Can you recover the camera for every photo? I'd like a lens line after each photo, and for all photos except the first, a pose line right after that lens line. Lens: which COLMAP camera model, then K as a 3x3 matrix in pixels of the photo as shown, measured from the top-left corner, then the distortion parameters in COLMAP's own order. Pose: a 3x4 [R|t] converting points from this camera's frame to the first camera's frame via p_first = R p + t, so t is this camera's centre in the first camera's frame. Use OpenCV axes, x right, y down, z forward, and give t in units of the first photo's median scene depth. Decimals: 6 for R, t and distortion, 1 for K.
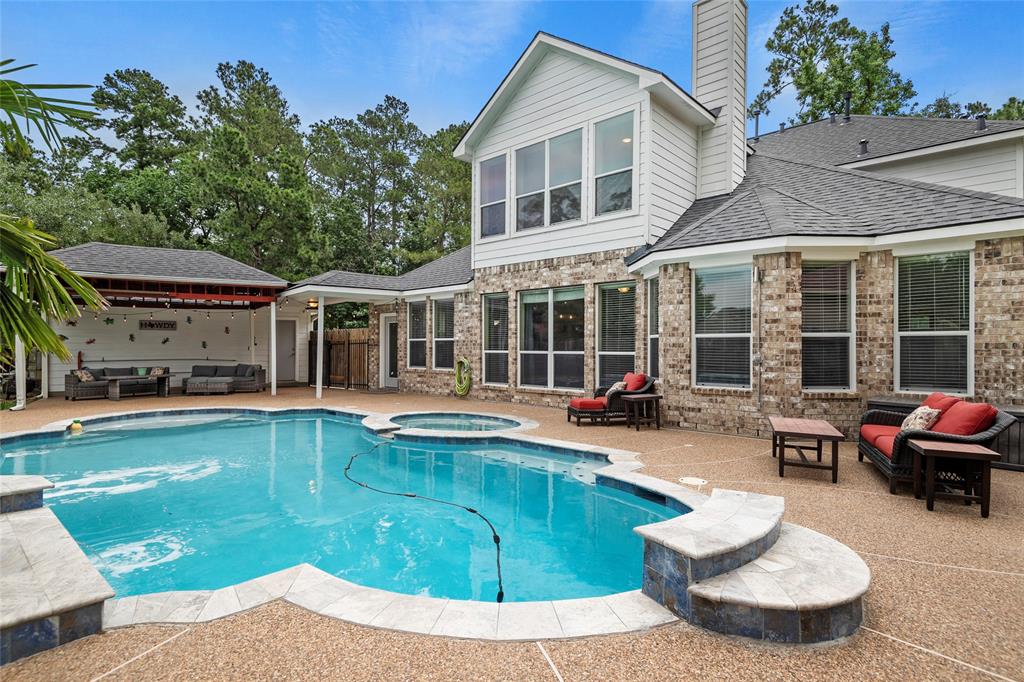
lens RADIAL K [[533.3, 0, 514.3], [0, 533.3, 346.9], [0, 0, 1]] dist [0.006063, 0.000290]
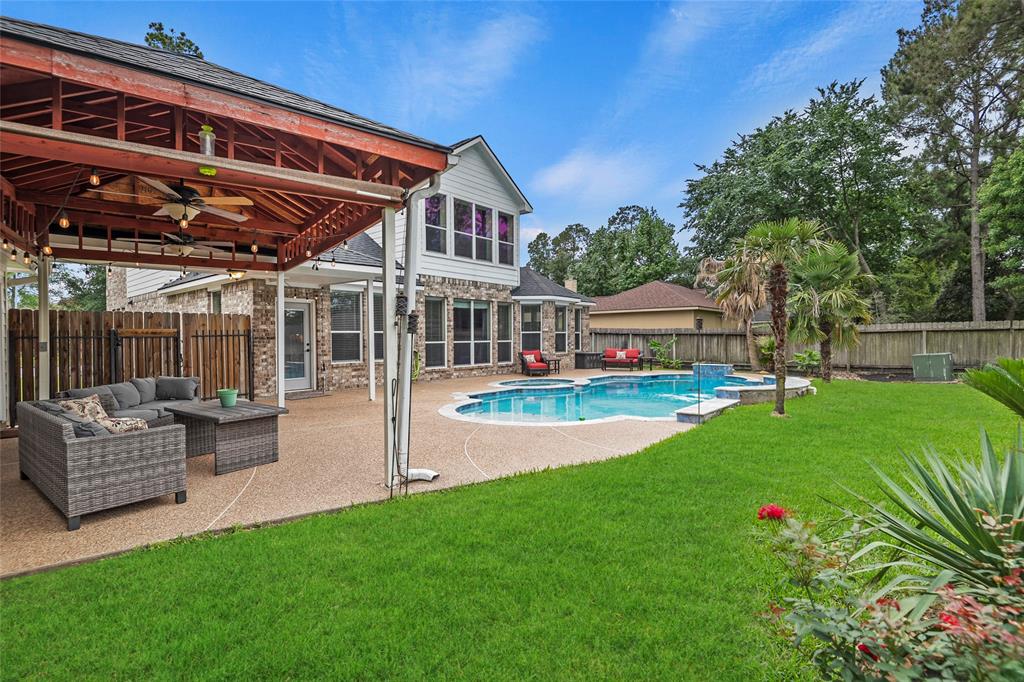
lens RADIAL K [[471.0, 0, 516.2], [0, 471.0, 340.0], [0, 0, 1]] dist [0.012084, -0.009159]
pose [[-0.042189, -0.007590, 0.999081, -1.278873], [0.009332, 0.999925, 0.007991, -0.004234], [-0.999066, 0.009661, -0.042115, 0.921932]]
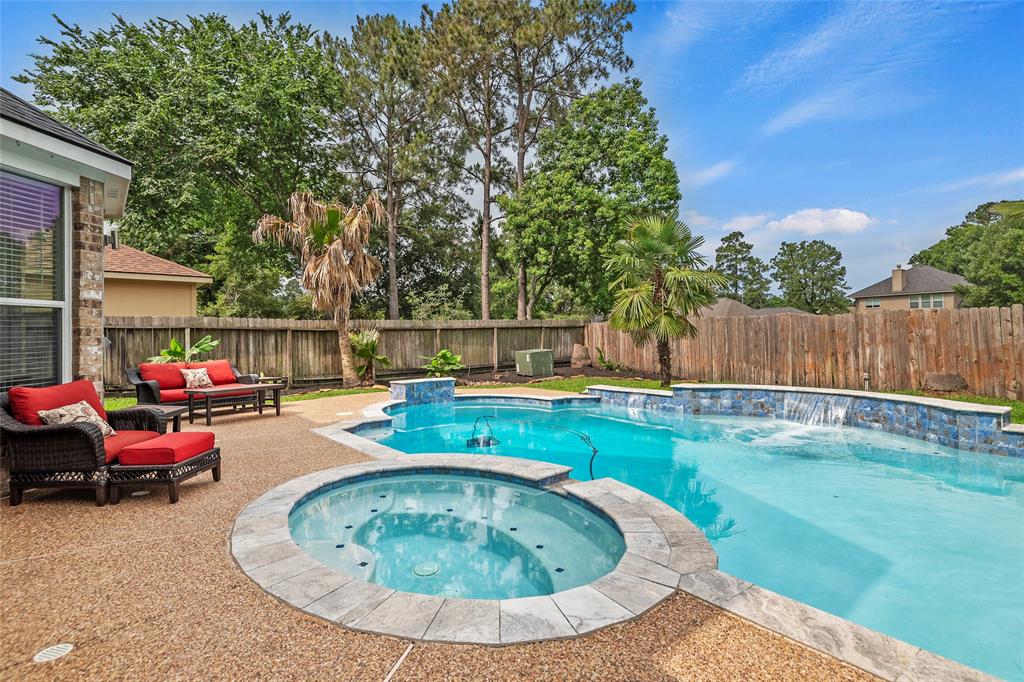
lens RADIAL K [[511.1, 0, 519.2], [0, 511.1, 327.1], [0, 0, 1]] dist [0.001279, -0.004139]
pose [[-0.990972, 0.010964, 0.133616, -0.168279], [0.009404, 0.999880, -0.012301, 0.008475], [-0.133735, -0.010933, -0.990957, 1.115589]]
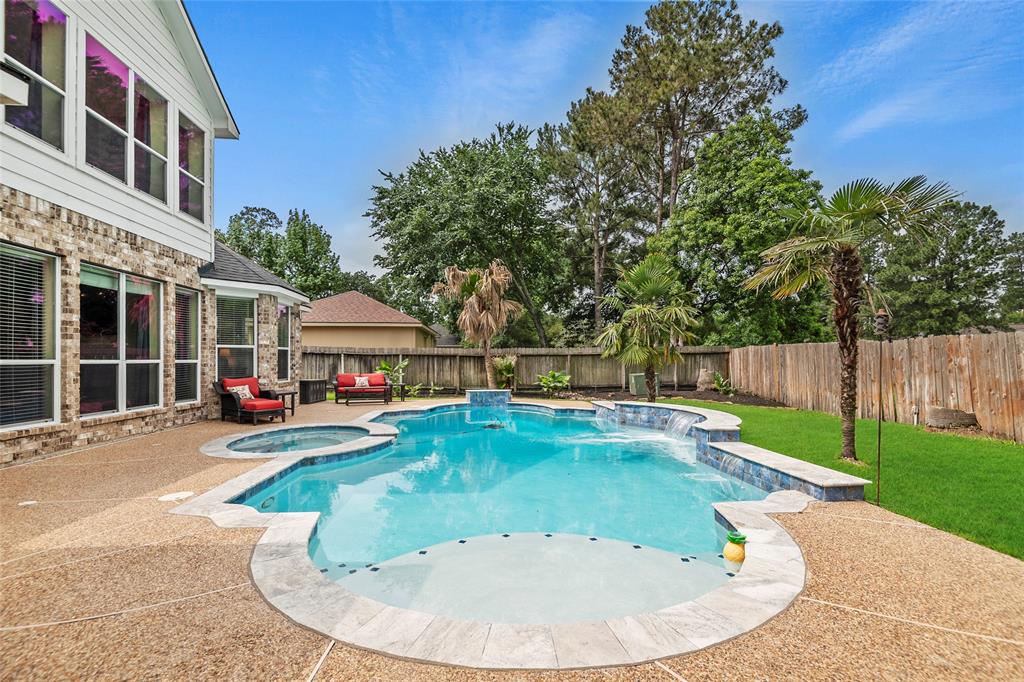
lens RADIAL K [[471.0, 0, 514.5], [0, 471.0, 358.4], [0, 0, 1]] dist [0.012084, -0.009159]
pose [[-0.732573, 0.003831, 0.680678, -0.743277], [0.003483, 0.999992, -0.001879, 0.009046], [-0.680680, 0.000994, -0.732580, 1.096227]]
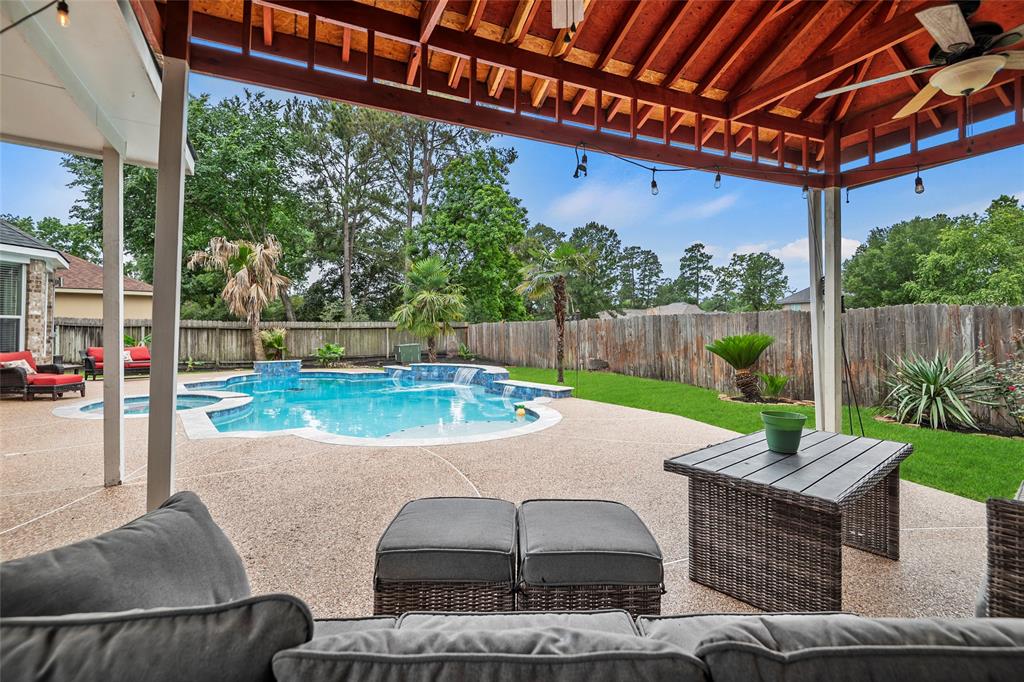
lens RADIAL K [[471.0, 0, 525.3], [0, 471.0, 317.7], [0, 0, 1]] dist [0.012084, -0.009159]
pose [[-0.989342, 0.005798, 0.145493, -0.733093], [0.001323, 0.999524, -0.030832, 0.010025], [-0.145603, -0.030310, -0.988879, 1.441746]]
